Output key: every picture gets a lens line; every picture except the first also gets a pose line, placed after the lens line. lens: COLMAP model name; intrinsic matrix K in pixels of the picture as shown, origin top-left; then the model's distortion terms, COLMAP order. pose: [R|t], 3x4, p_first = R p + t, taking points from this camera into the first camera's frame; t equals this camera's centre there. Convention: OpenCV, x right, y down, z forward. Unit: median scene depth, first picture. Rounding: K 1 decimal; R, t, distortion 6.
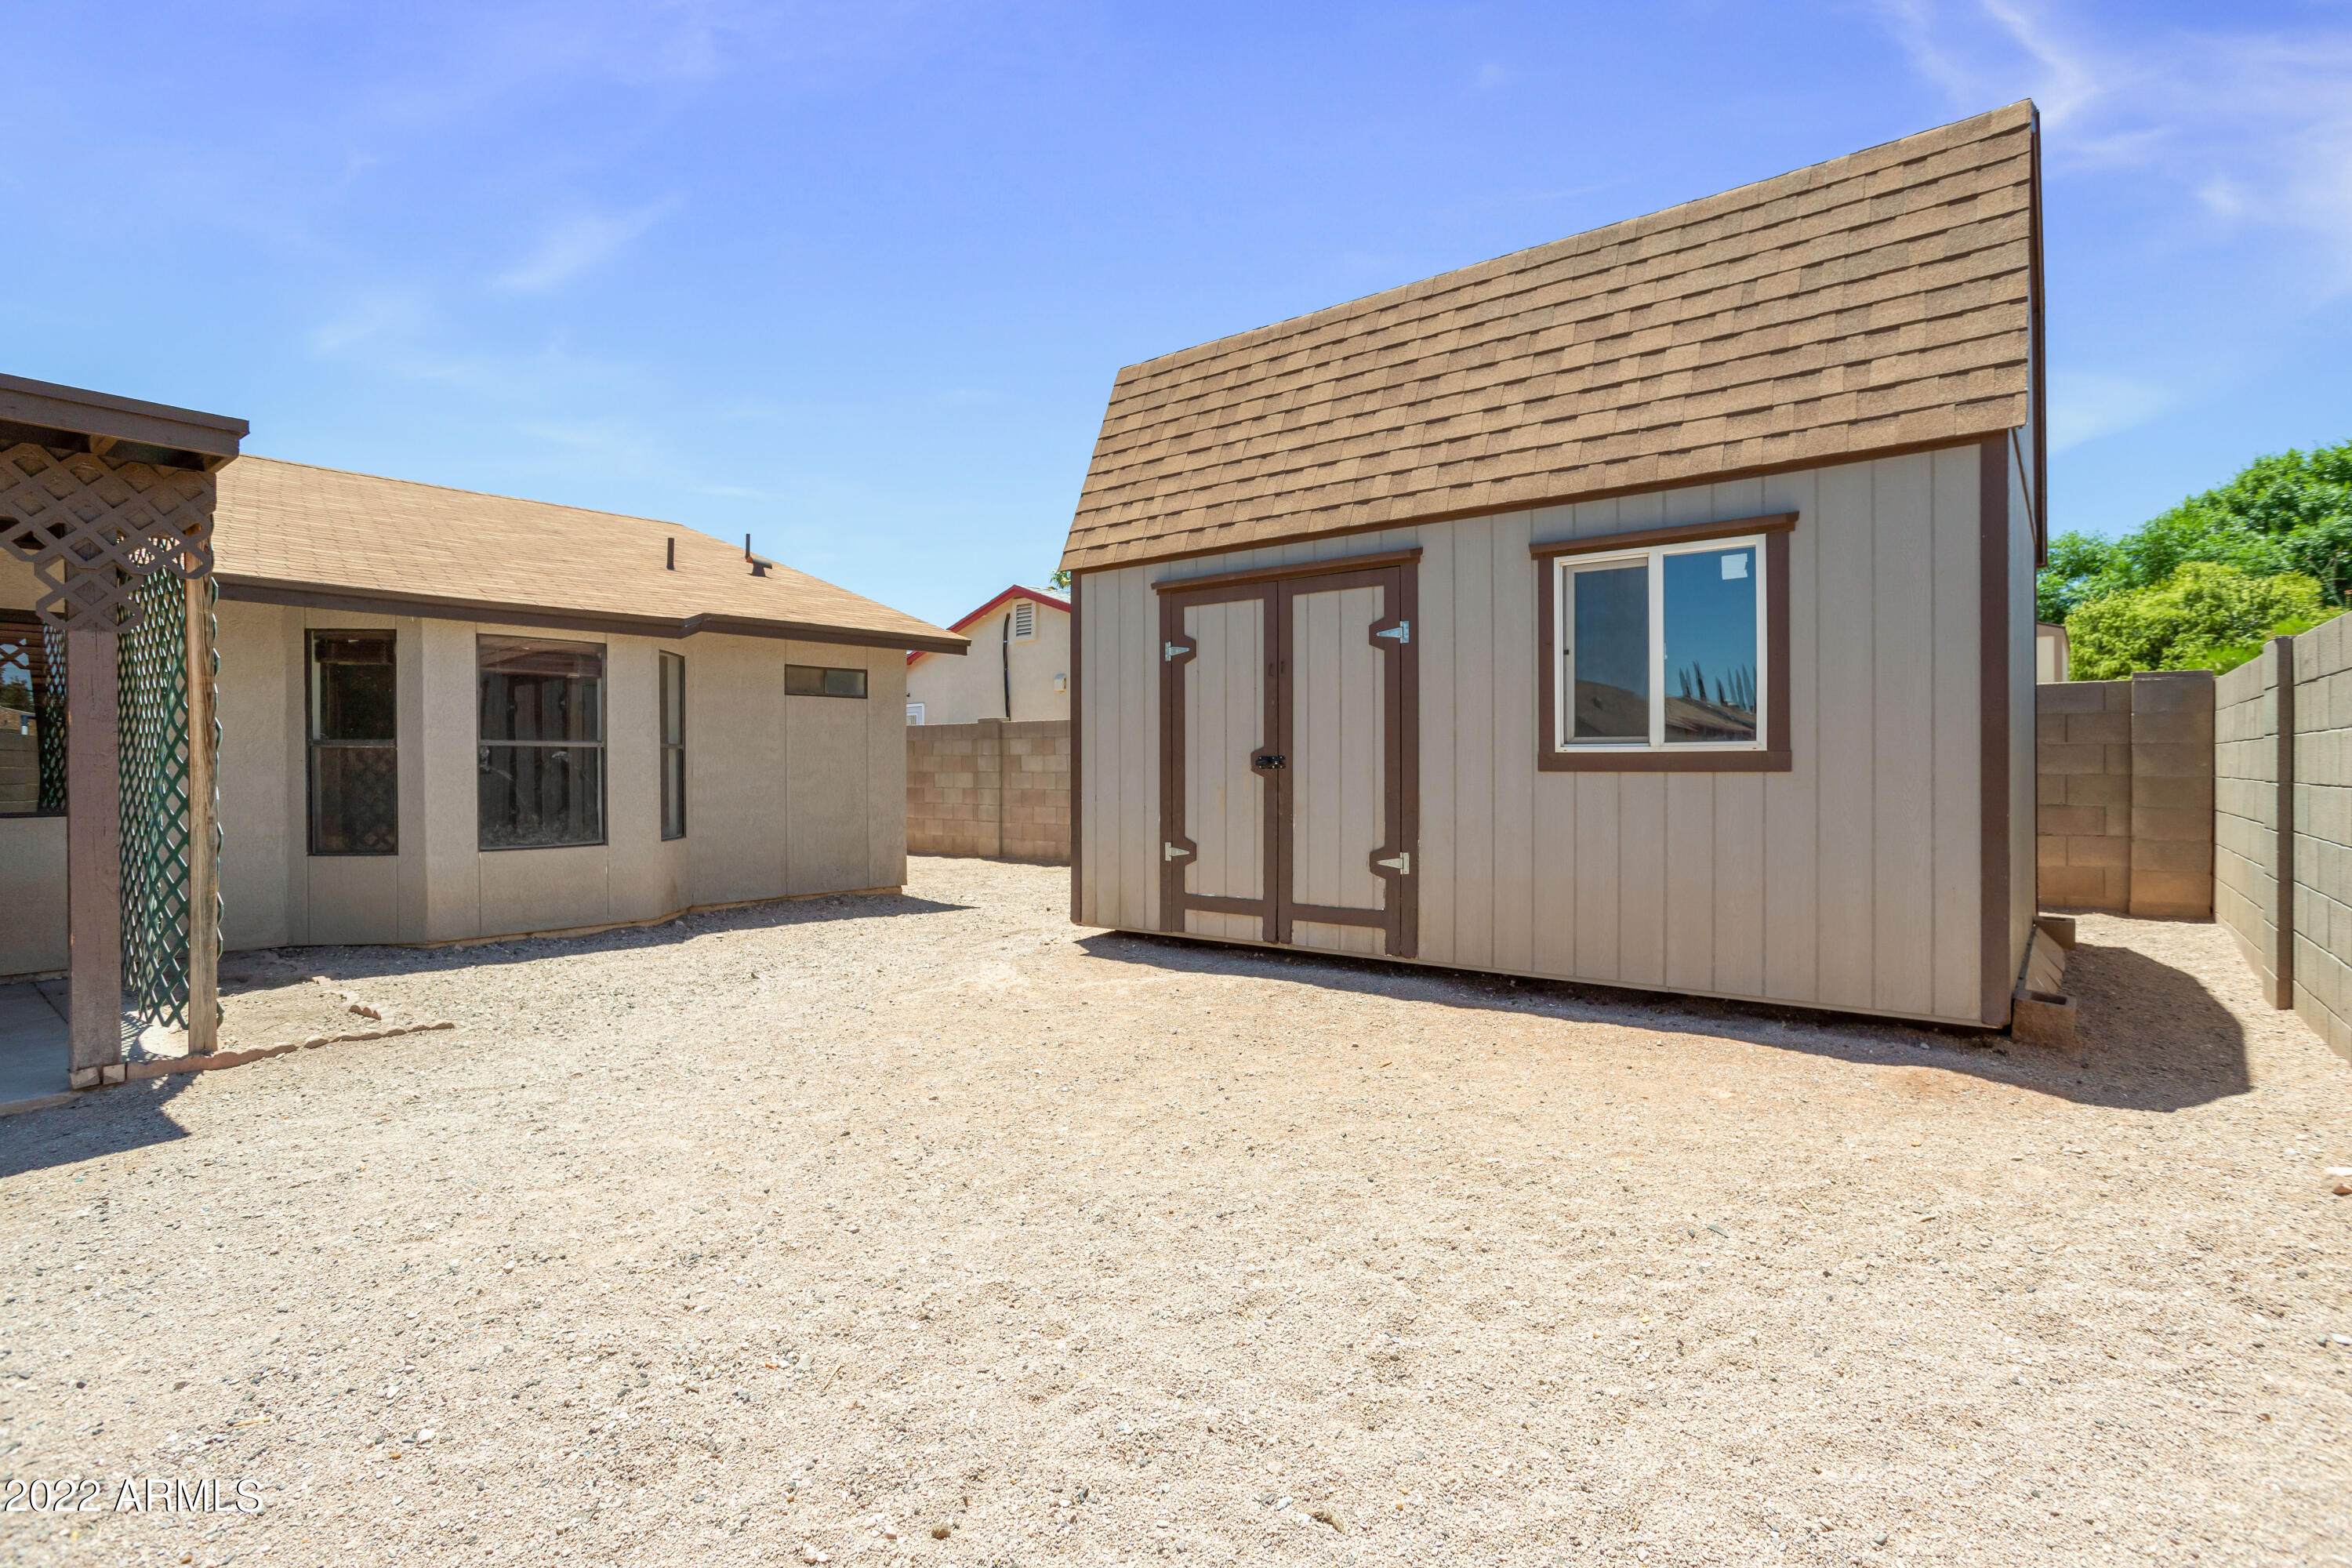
lens RADIAL K [[1156.9, 0, 1193.2], [0, 1156.9, 784.7], [0, 0, 1]] dist [-0.043414, 0.025068]
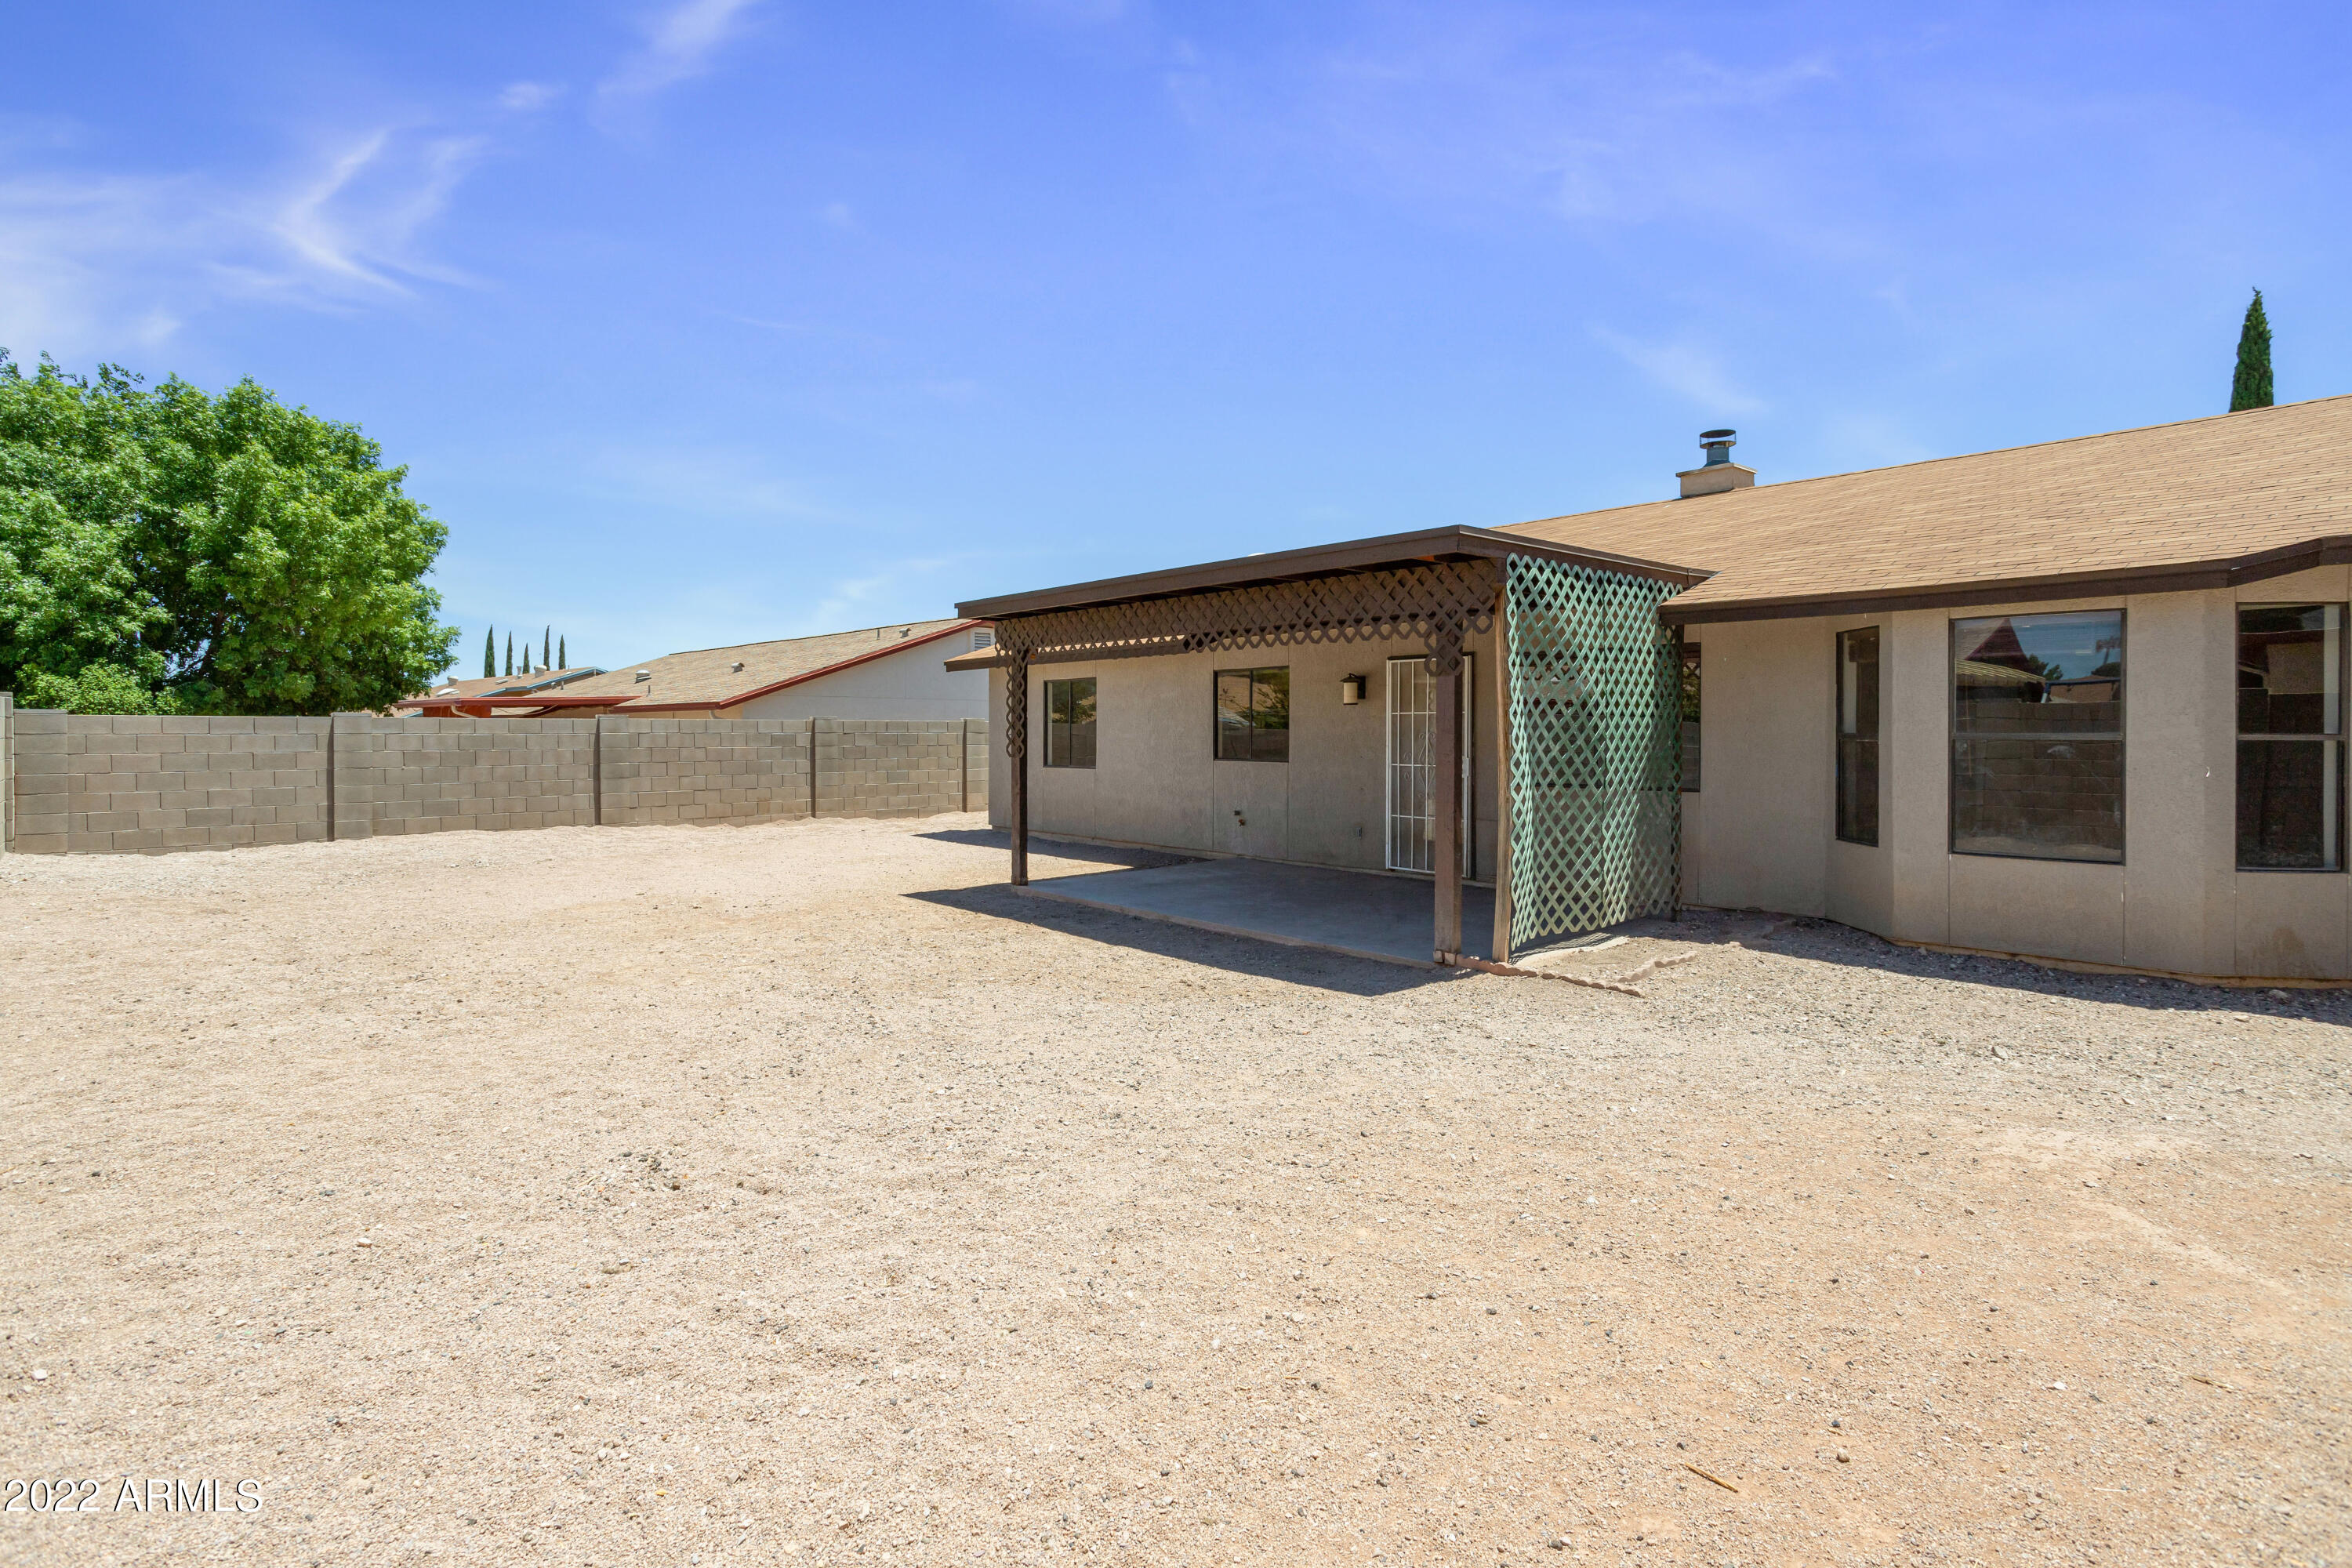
lens RADIAL K [[1156.9, 0, 1165.7], [0, 1156.9, 742.4], [0, 0, 1]] dist [-0.043414, 0.025068]
pose [[-0.183110, 0.010657, -0.983035, 0.523278], [-0.016027, 0.999776, 0.013823, -0.044481], [0.982962, 0.018286, -0.182898, 0.697482]]
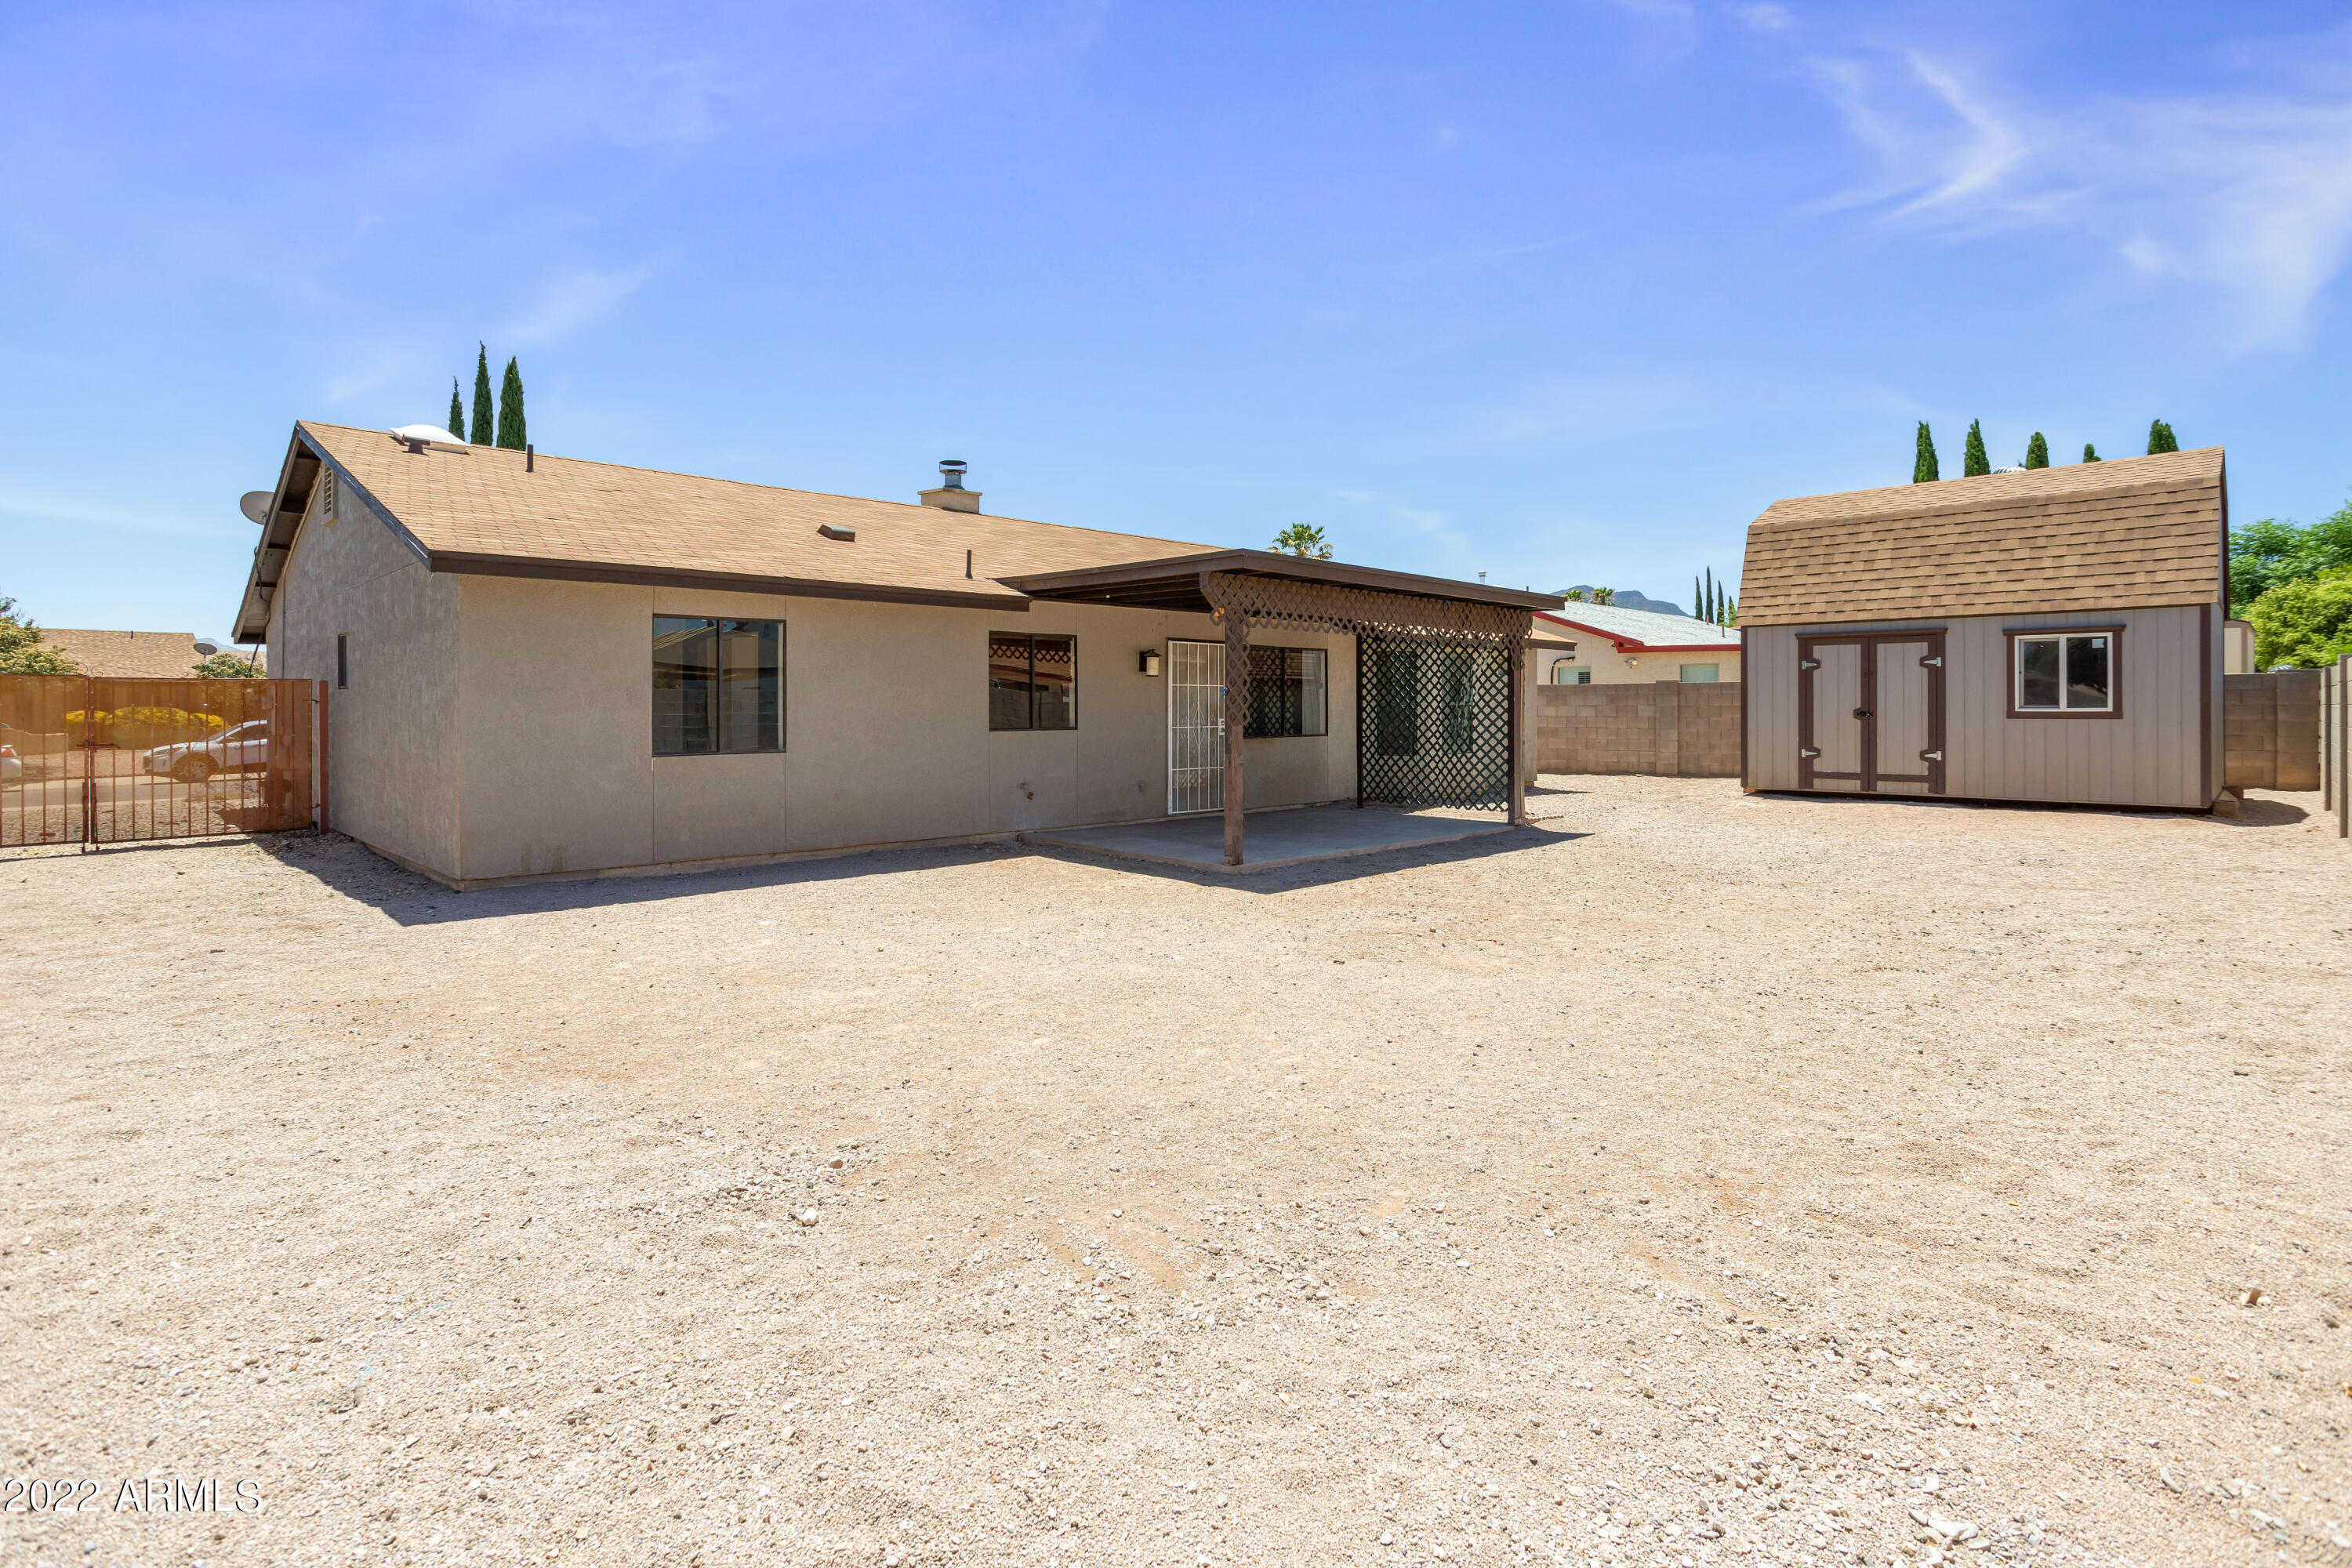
lens RADIAL K [[1156.9, 0, 1175.0], [0, 1156.9, 719.6], [0, 0, 1]] dist [-0.043414, 0.025068]
pose [[0.993358, 0.001999, -0.115049, -1.111538], [-0.002569, 0.999985, -0.004810, 0.006480], [0.115038, 0.005074, 0.993348, -1.538677]]
